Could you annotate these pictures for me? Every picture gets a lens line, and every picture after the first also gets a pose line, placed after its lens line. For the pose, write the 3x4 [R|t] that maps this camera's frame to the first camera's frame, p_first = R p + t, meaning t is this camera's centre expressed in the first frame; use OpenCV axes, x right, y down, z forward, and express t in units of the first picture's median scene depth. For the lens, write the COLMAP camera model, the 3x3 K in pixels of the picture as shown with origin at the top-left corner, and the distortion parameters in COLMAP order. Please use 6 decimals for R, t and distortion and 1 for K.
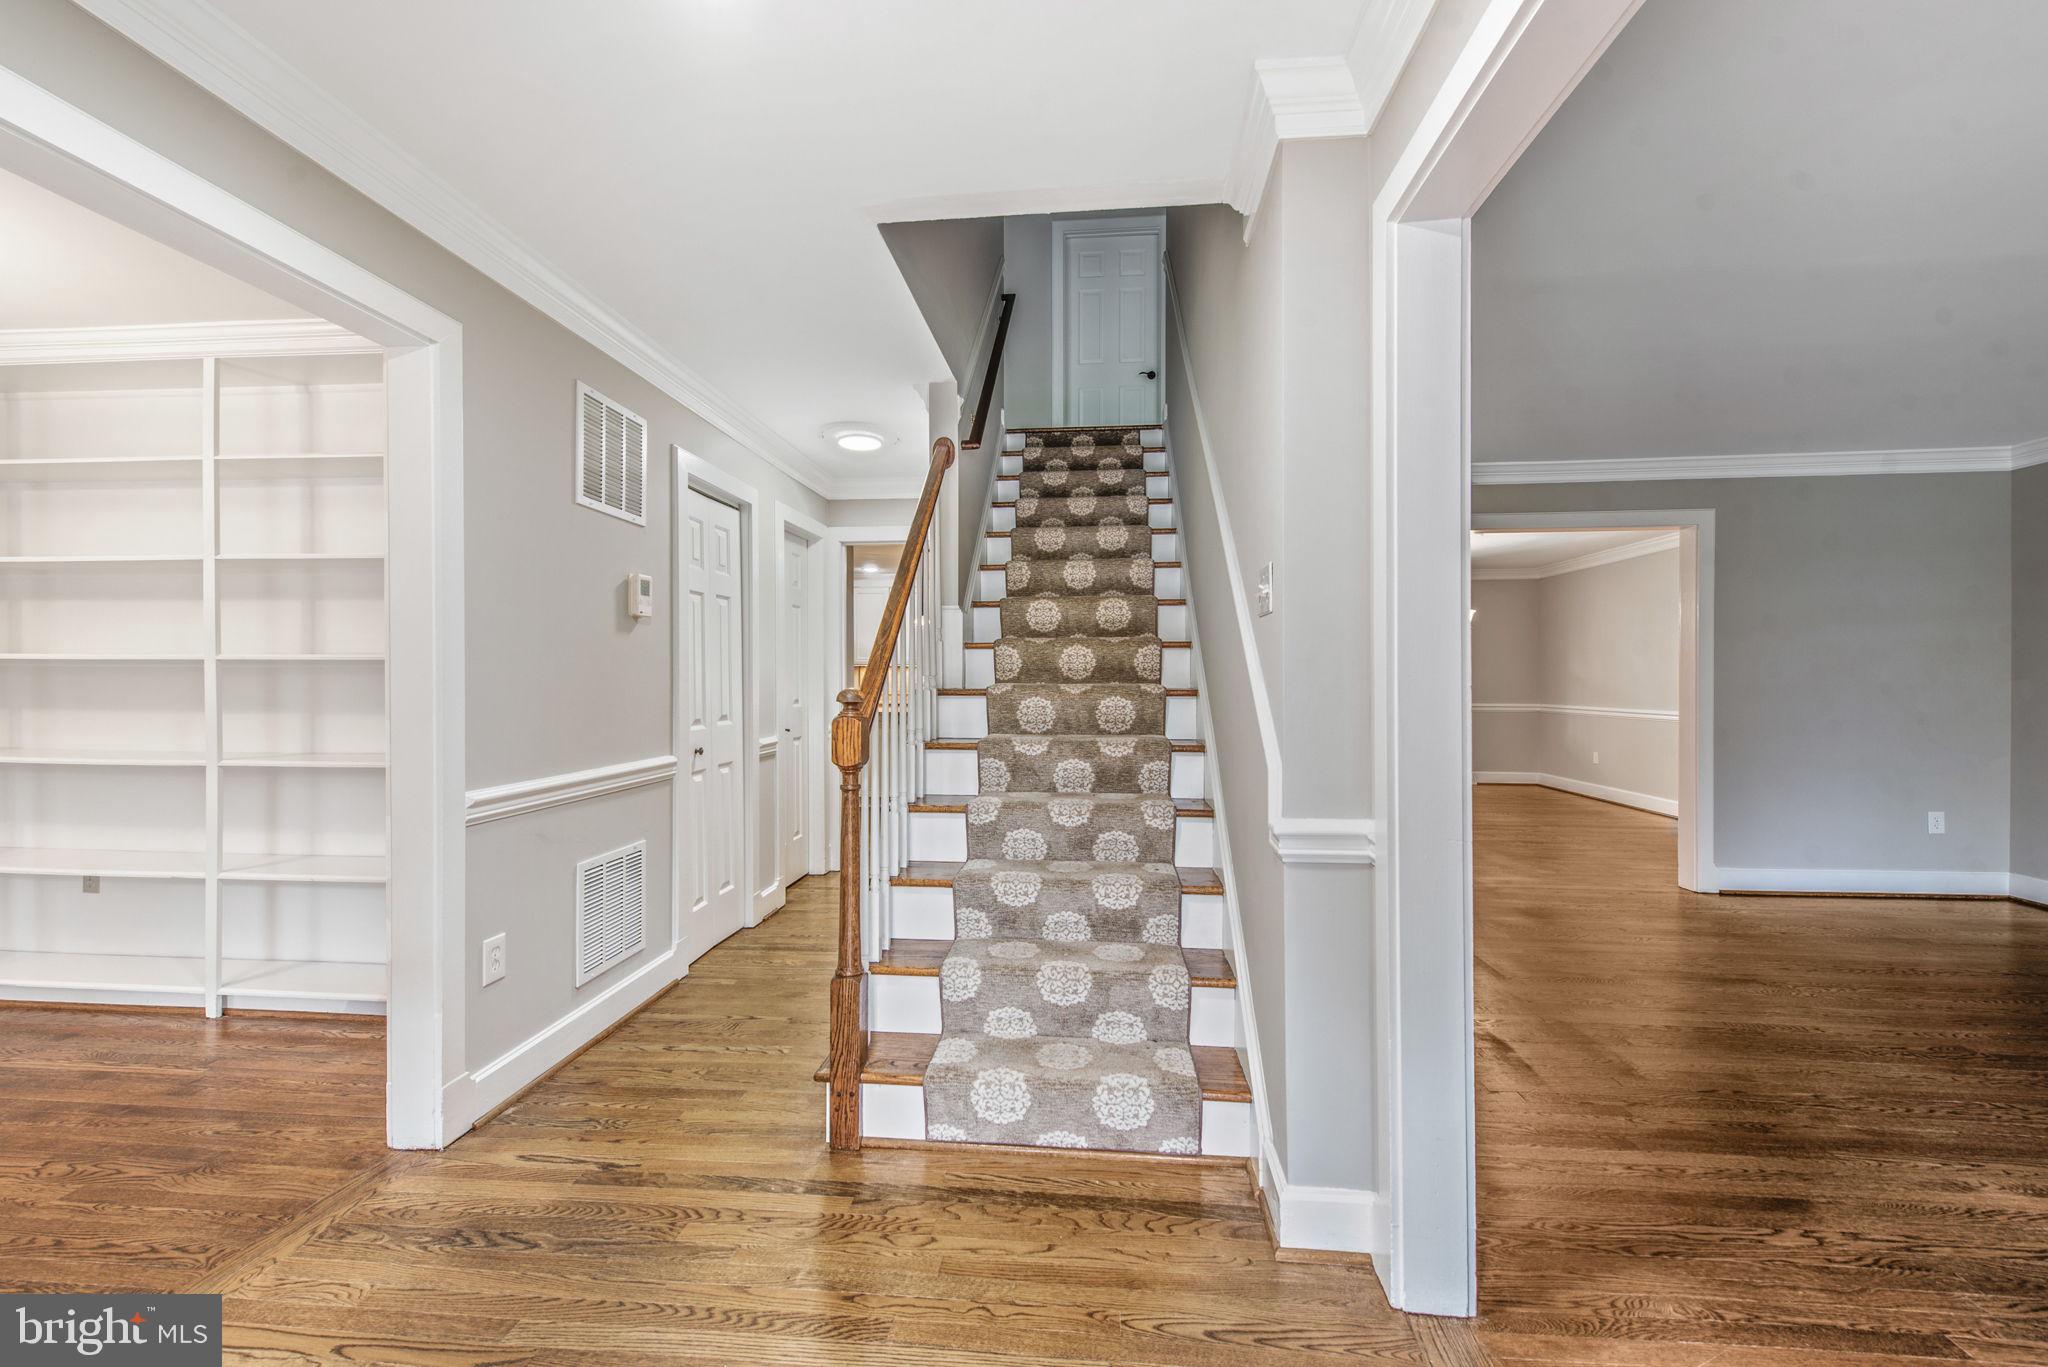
lens RADIAL K [[821.8, 0, 1018.8], [0, 821.8, 682.2], [0, 0, 1]] dist [0.003680, 0.000250]
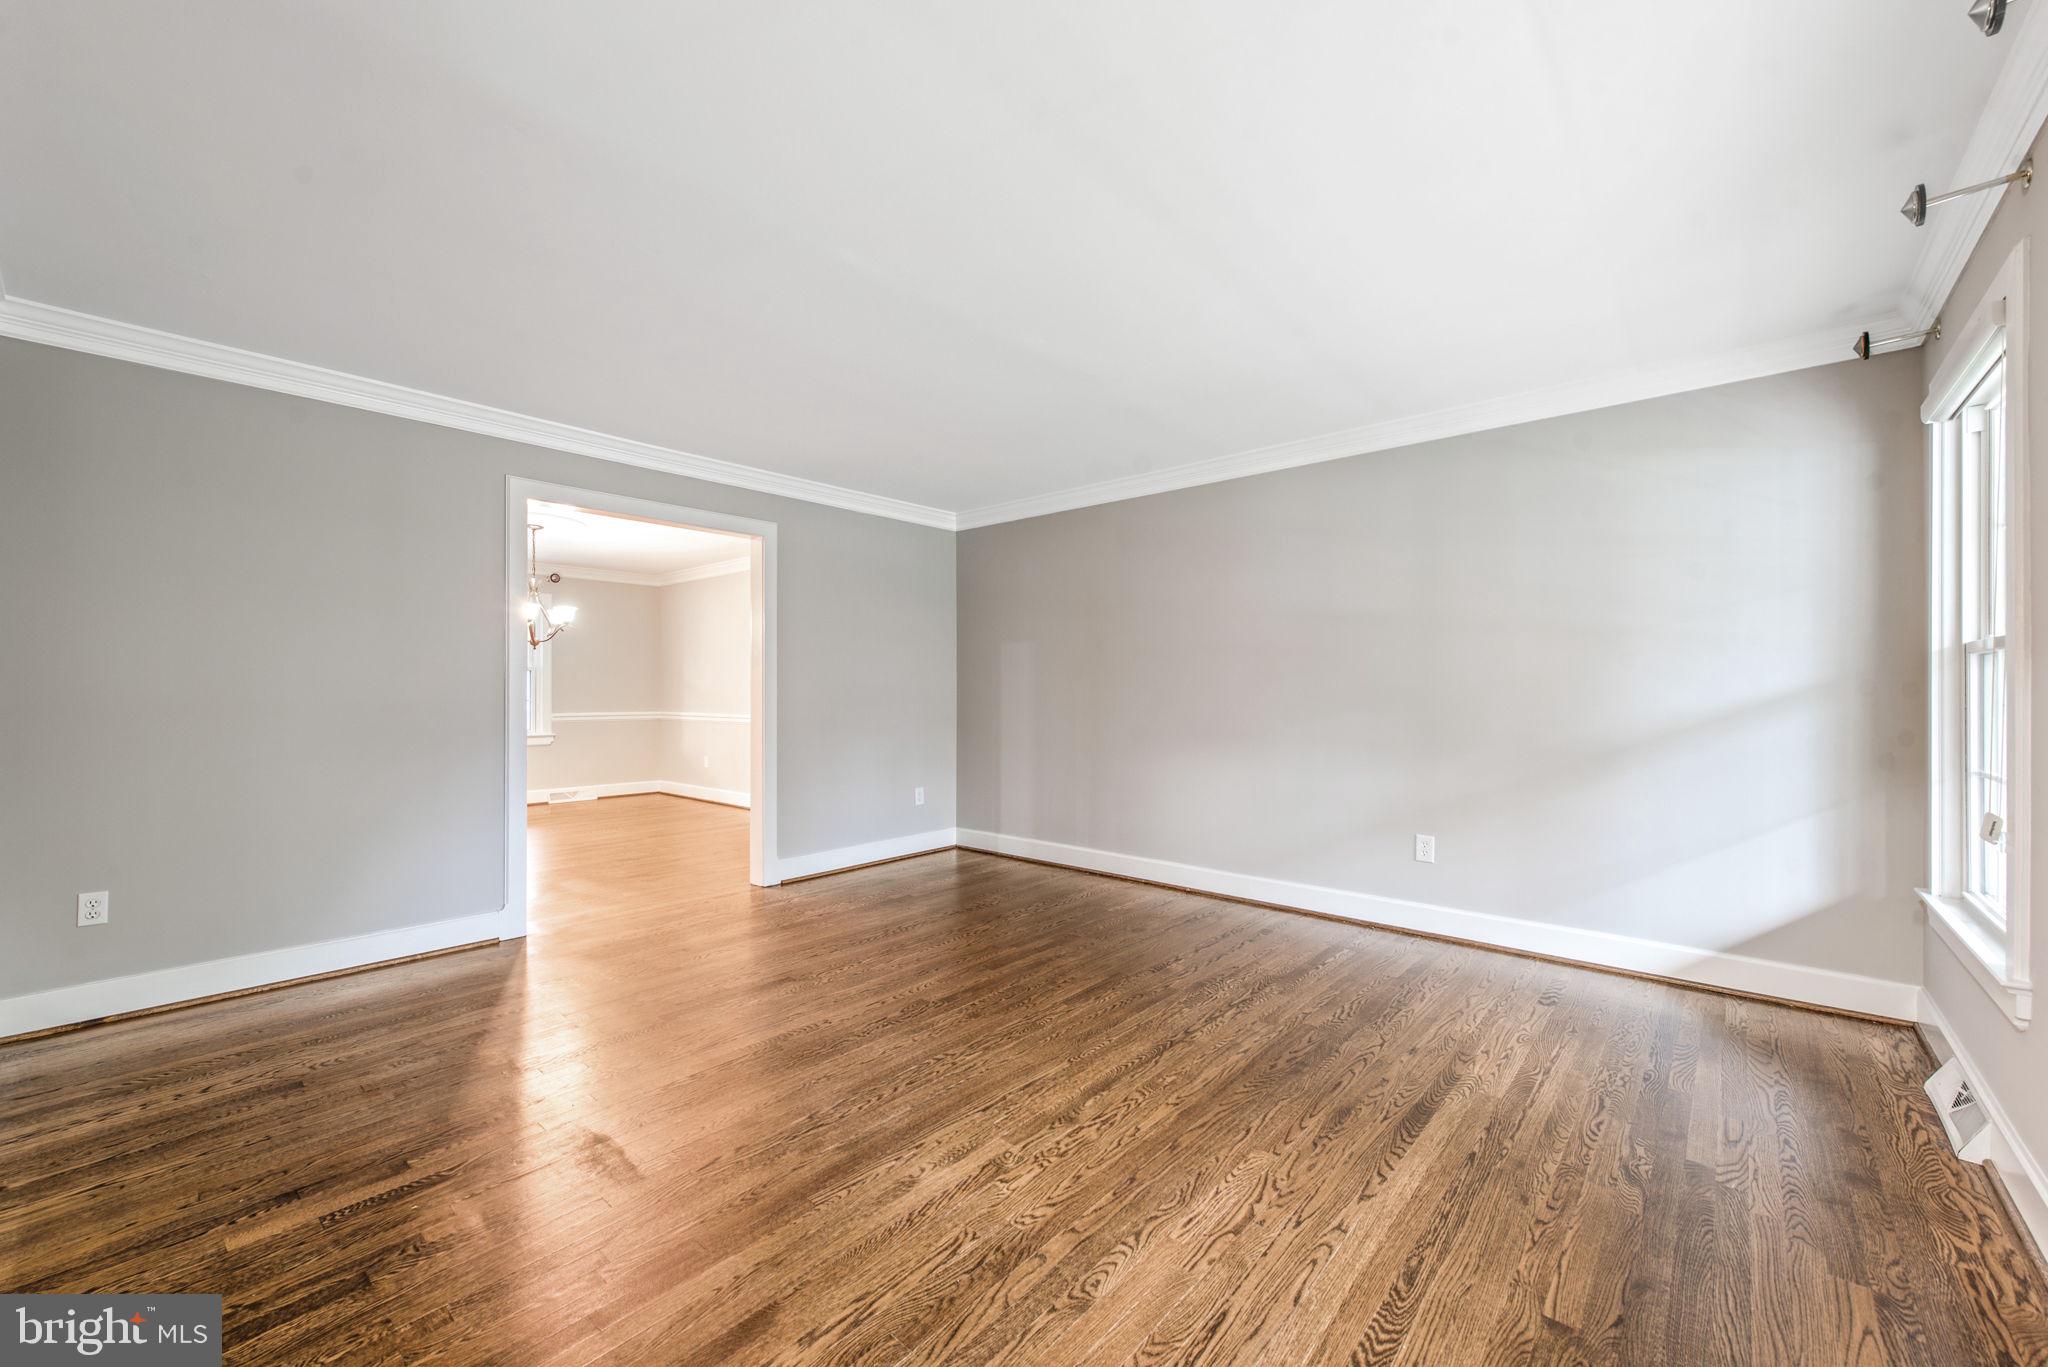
lens RADIAL K [[821.8, 0, 1022.6], [0, 821.8, 689.0], [0, 0, 1]] dist [0.003680, 0.000250]
pose [[0.583466, 0.001610, 0.812136, 0.326142], [0.003495, 0.999984, -0.004494, 0.019418], [-0.812130, 0.005460, 0.583451, 0.241673]]
